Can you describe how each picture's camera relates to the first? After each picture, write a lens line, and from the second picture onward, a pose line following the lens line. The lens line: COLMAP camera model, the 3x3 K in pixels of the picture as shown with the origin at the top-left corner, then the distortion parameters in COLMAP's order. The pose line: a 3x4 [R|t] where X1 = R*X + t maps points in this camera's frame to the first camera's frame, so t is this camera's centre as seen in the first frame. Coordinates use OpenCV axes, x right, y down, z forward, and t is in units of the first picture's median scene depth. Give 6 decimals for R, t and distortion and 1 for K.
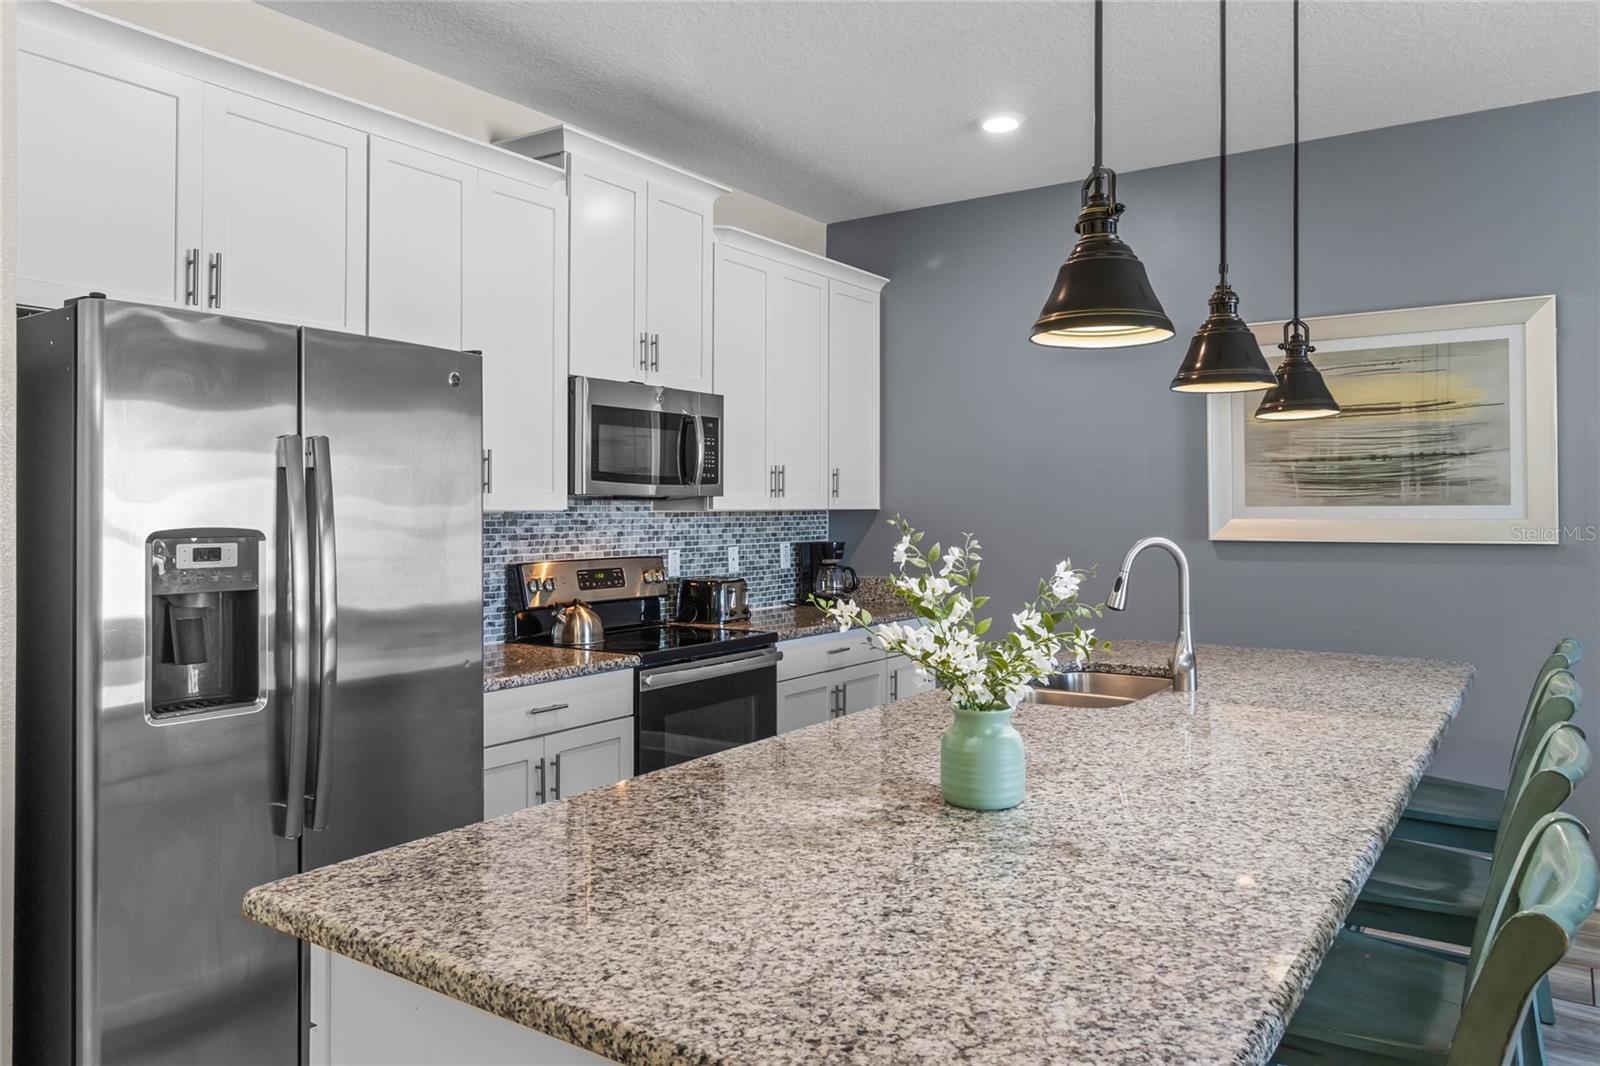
lens RADIAL K [[1104.6, 0, 802.5], [0, 1104.6, 500.5], [0, 0, 1]] dist [0.003660, -0.000071]
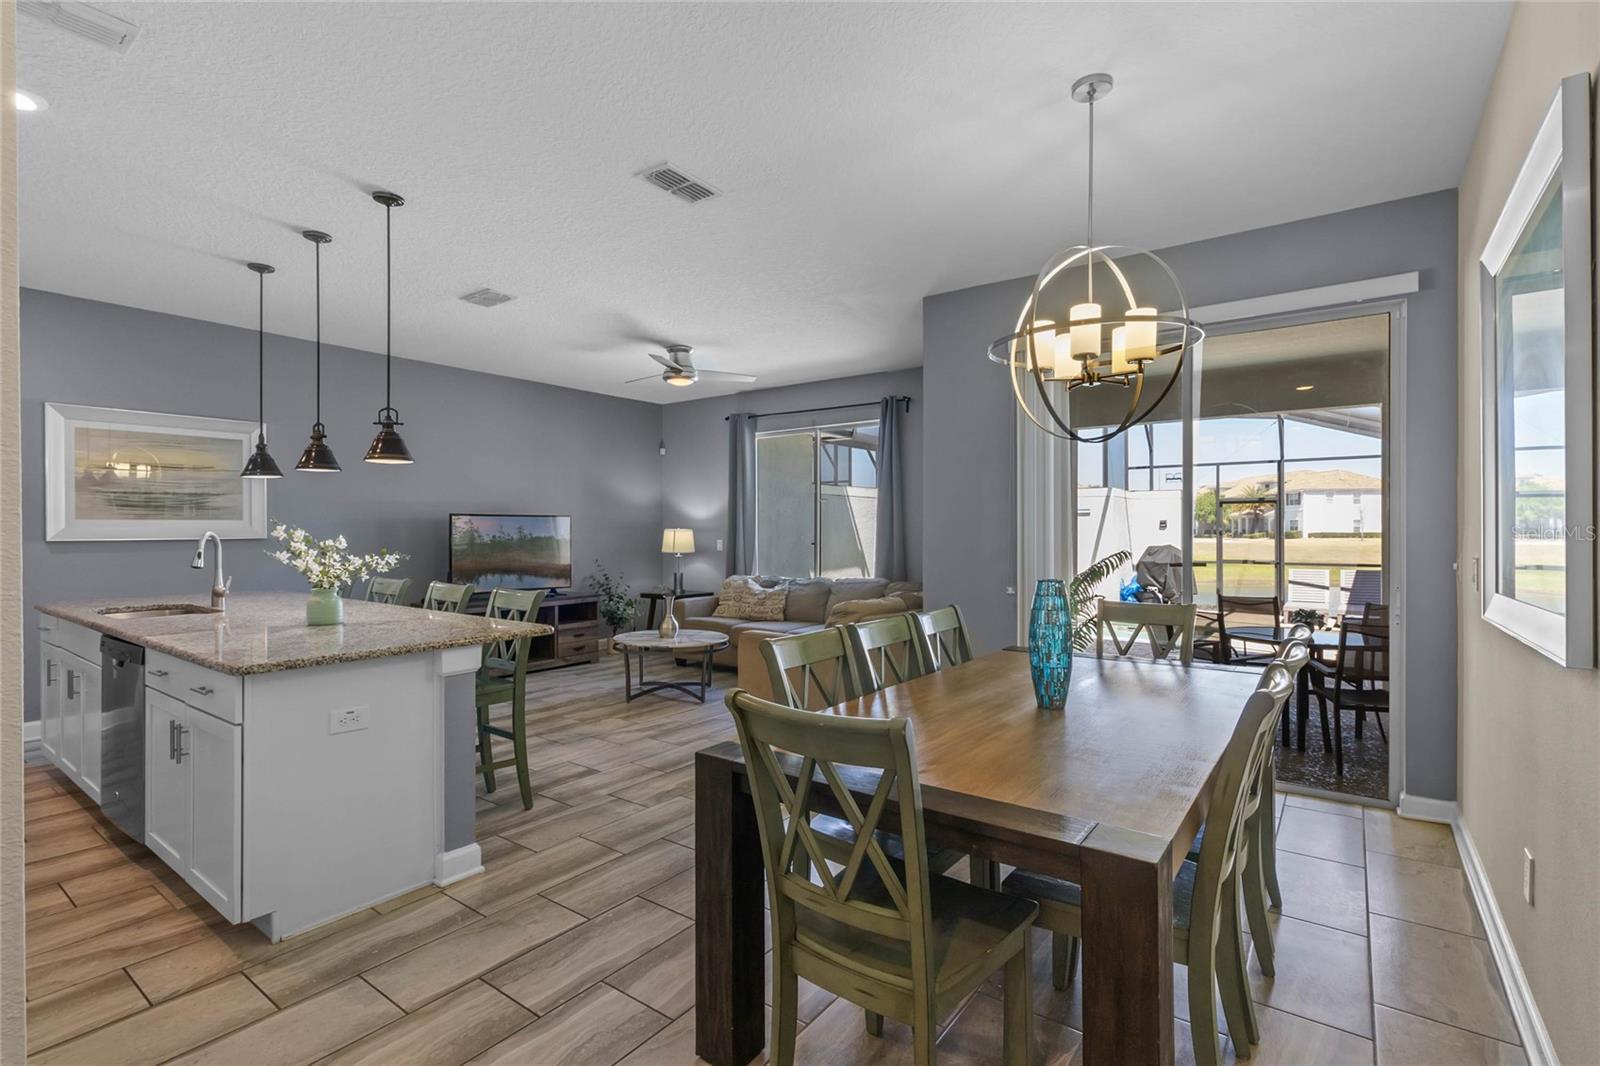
lens RADIAL K [[749.9, 0, 805.1], [0, 749.9, 528.0], [0, 0, 1]] dist [-0.002214, -0.000195]
pose [[0.033840, 0.003427, 0.999421, -0.706714], [-0.005544, 0.999979, -0.003241, 0.016859], [-0.999412, -0.005432, 0.033858, -0.100382]]
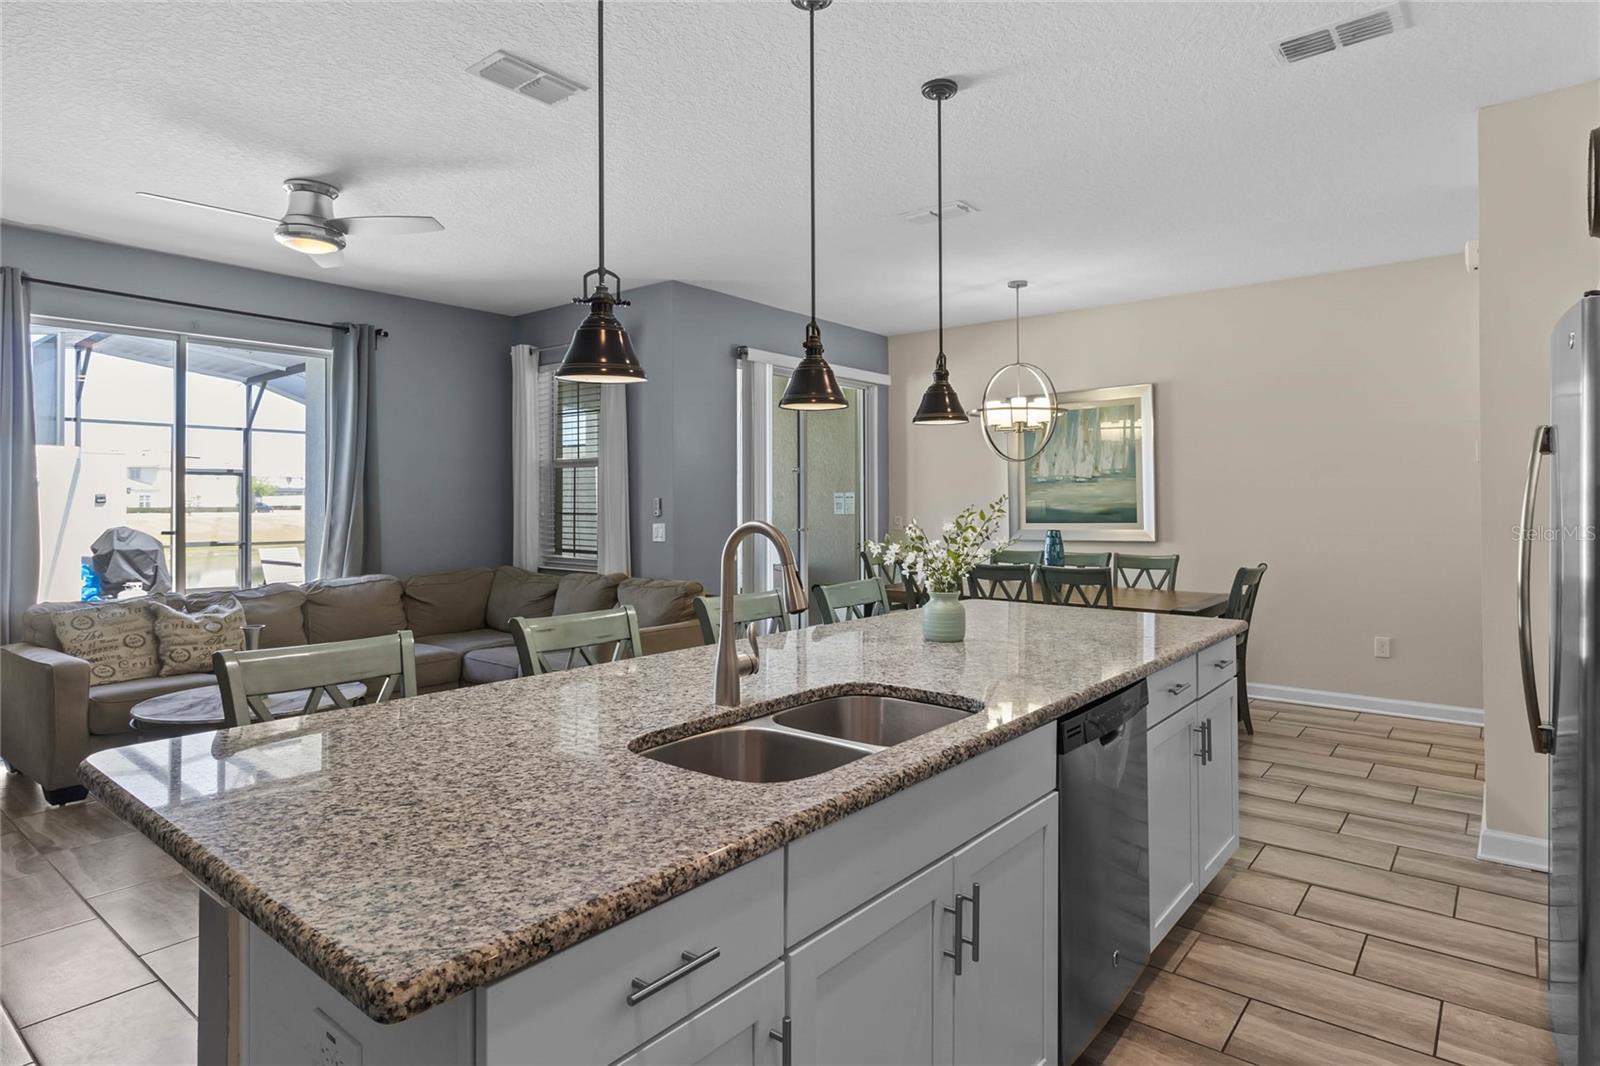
lens RADIAL K [[862.4, 0, 821.3], [0, 862.4, 497.8], [0, 0, 1]] dist [0.003836, 0.000735]
pose [[-0.997076, 0.002886, 0.076368, 0.136118], [0.001934, 0.999920, -0.012536, 0.016359], [-0.076398, -0.012352, -0.997001, 1.118382]]
